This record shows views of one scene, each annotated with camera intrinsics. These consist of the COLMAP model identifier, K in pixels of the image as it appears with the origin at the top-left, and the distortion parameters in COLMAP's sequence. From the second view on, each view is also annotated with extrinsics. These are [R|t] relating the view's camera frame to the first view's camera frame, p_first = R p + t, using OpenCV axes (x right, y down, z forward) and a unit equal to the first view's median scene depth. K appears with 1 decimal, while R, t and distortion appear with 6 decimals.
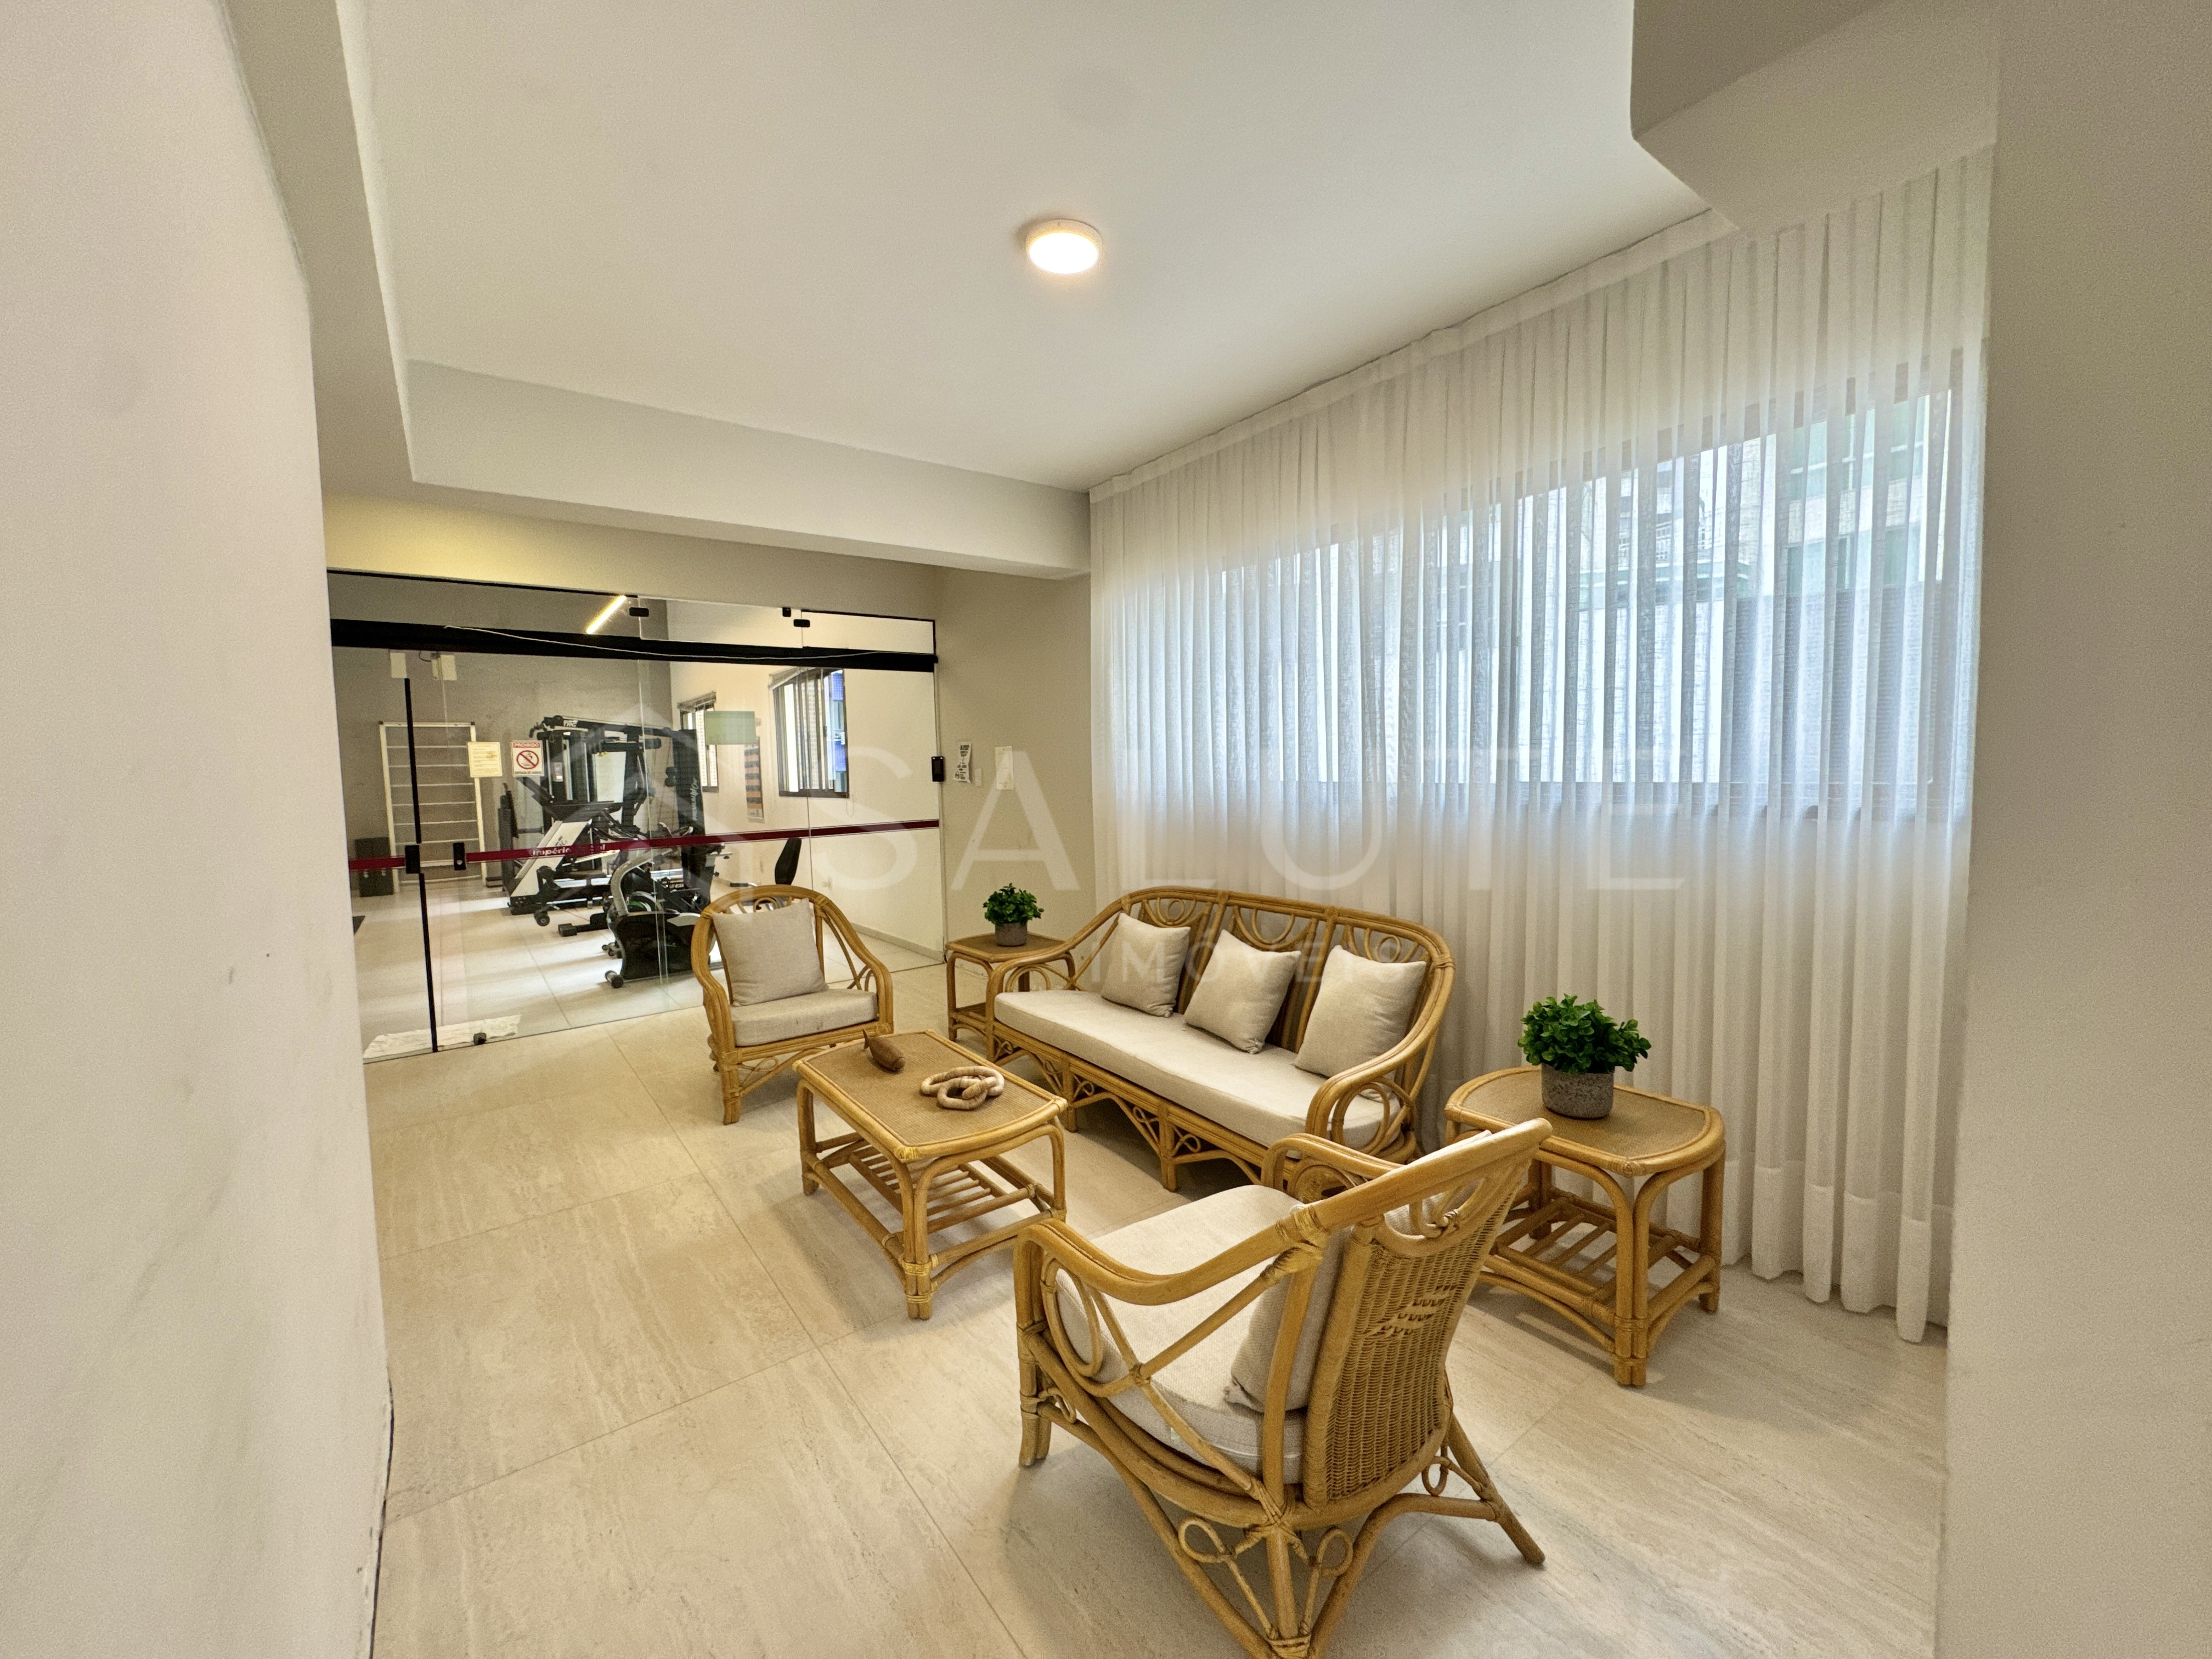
lens RADIAL K [[883.0, 0, 1103.2], [0, 883.0, 830.7], [0, 0, 1]] dist [0.002034, 0.000067]
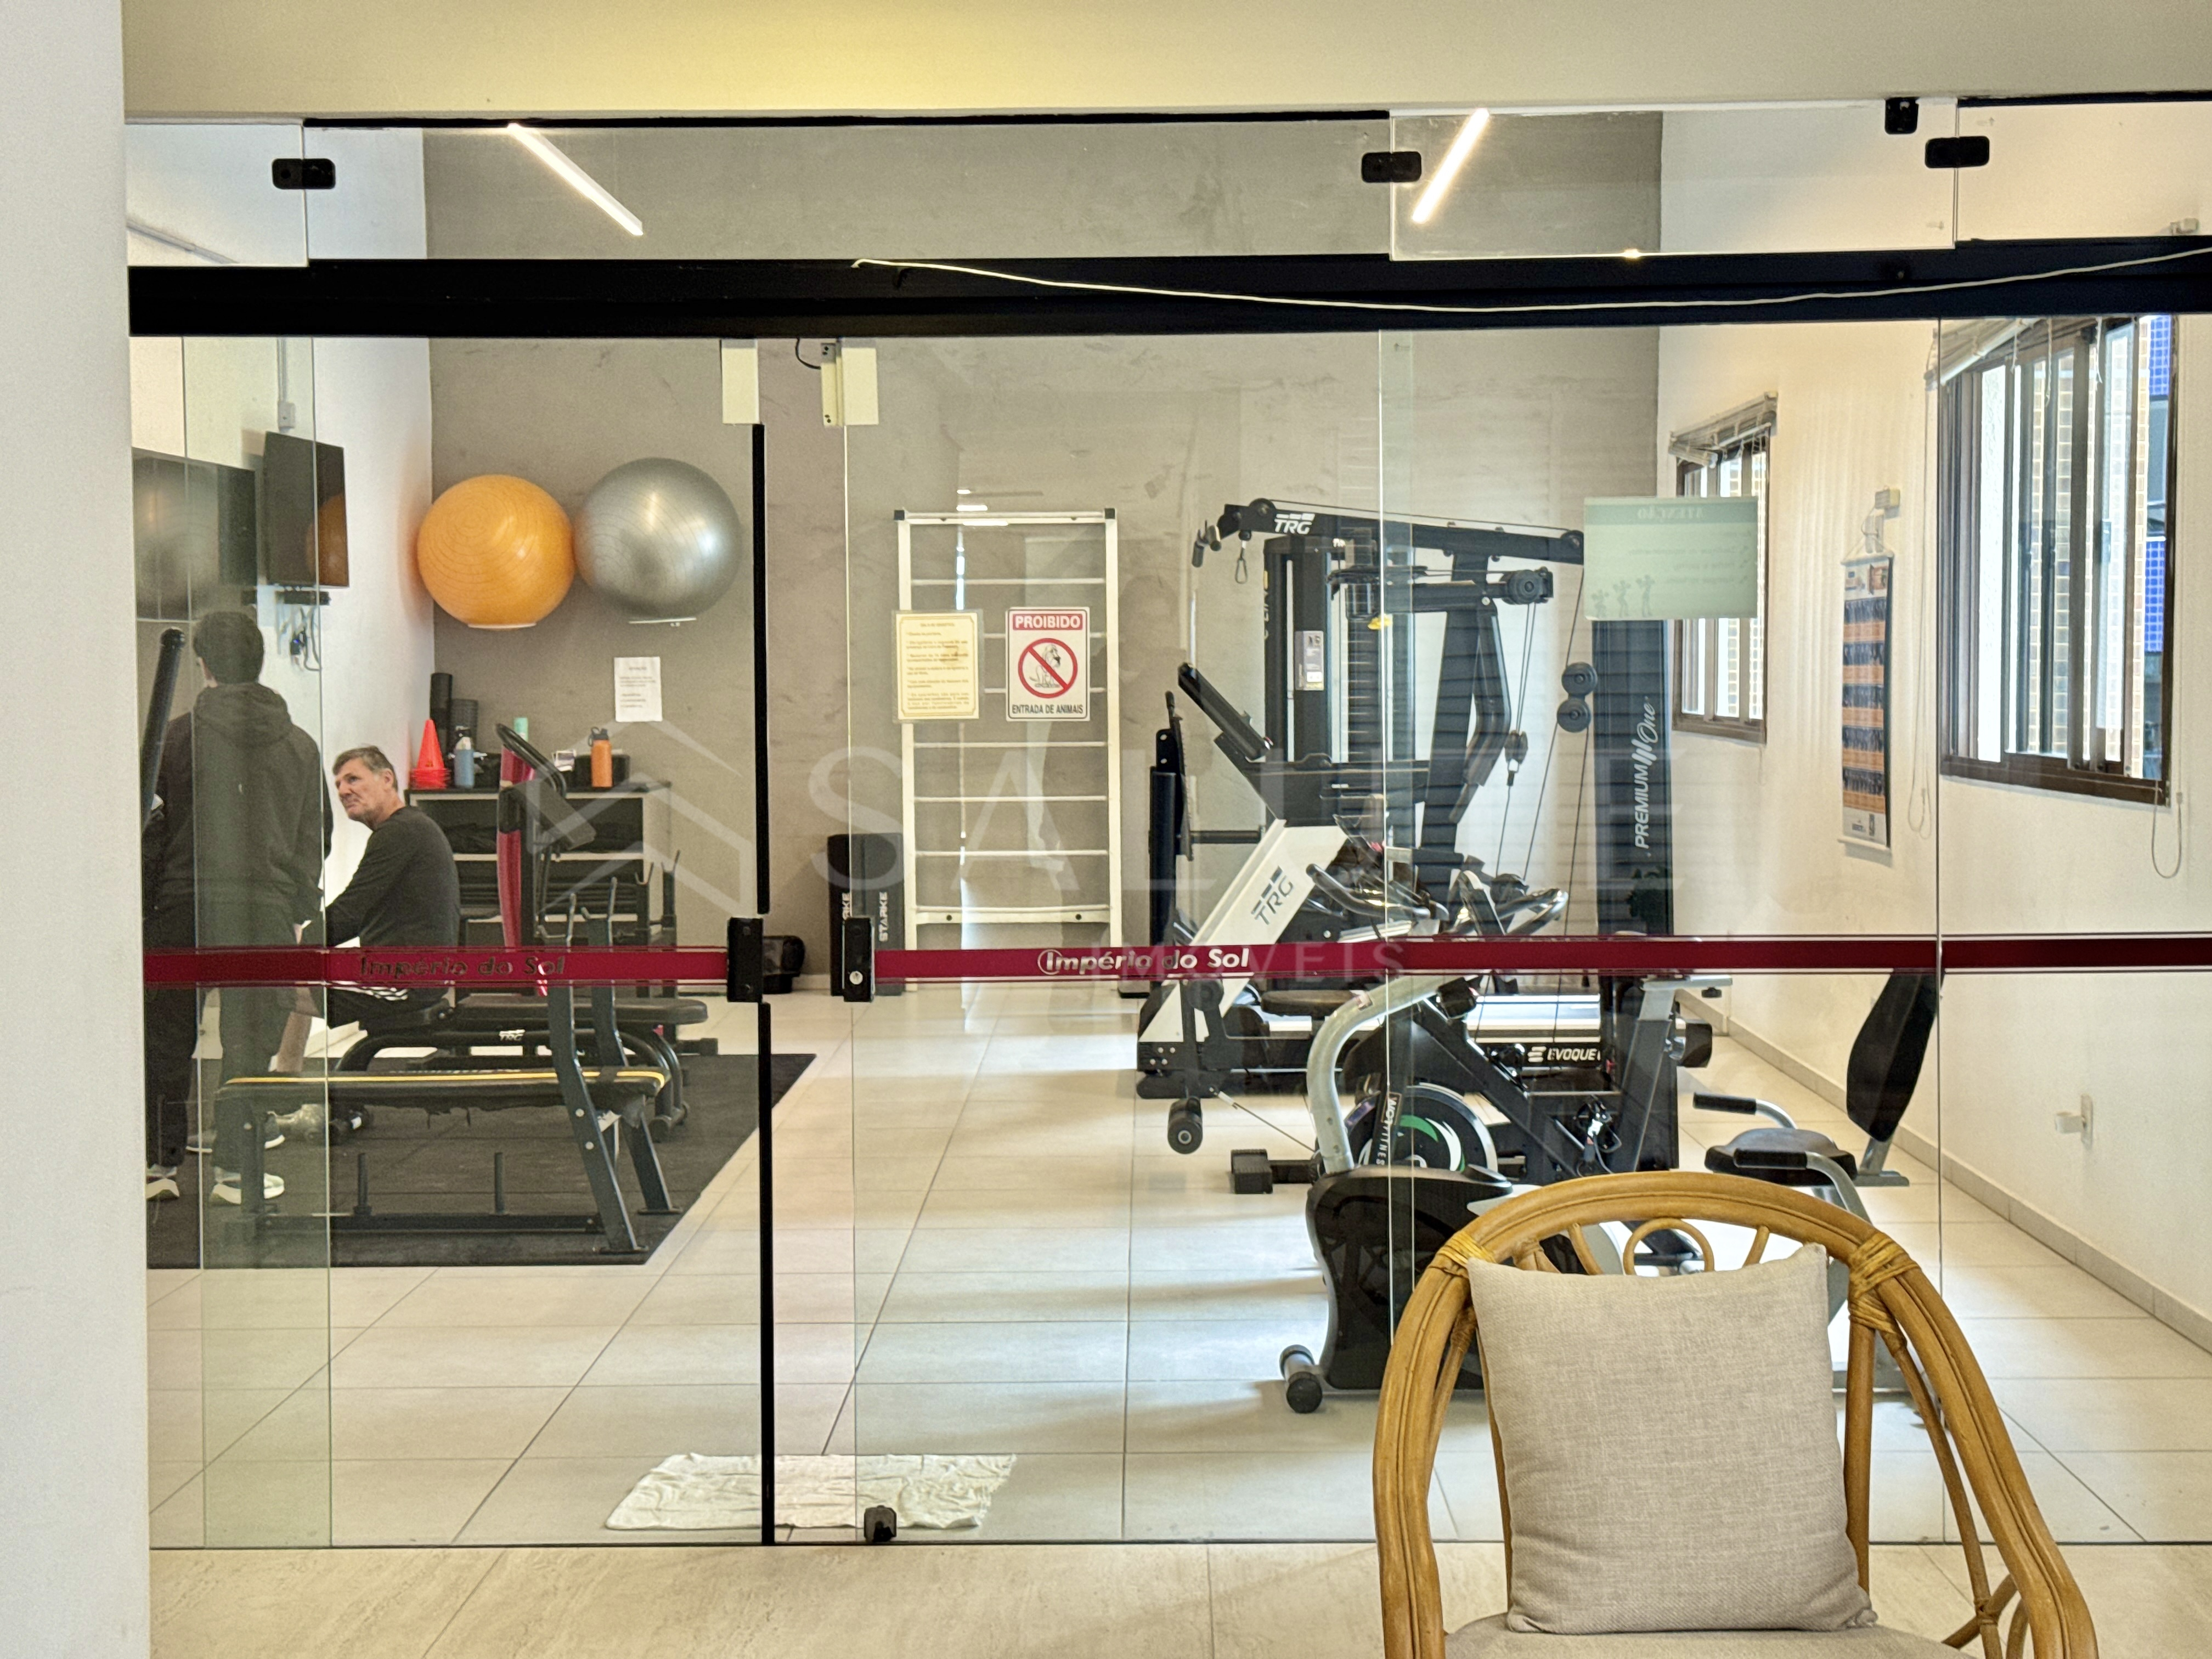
lens RADIAL K [[3085.6, 0, 1102.4], [0, 3085.6, 829.0], [0, 0, 1]] dist [0.150736, 0.000000]
pose [[0.793302, 0.056237, -0.606226, 0.026308], [-0.060732, 0.998068, 0.013113, -0.028459], [0.605792, 0.026414, 0.795185, 0.101132]]
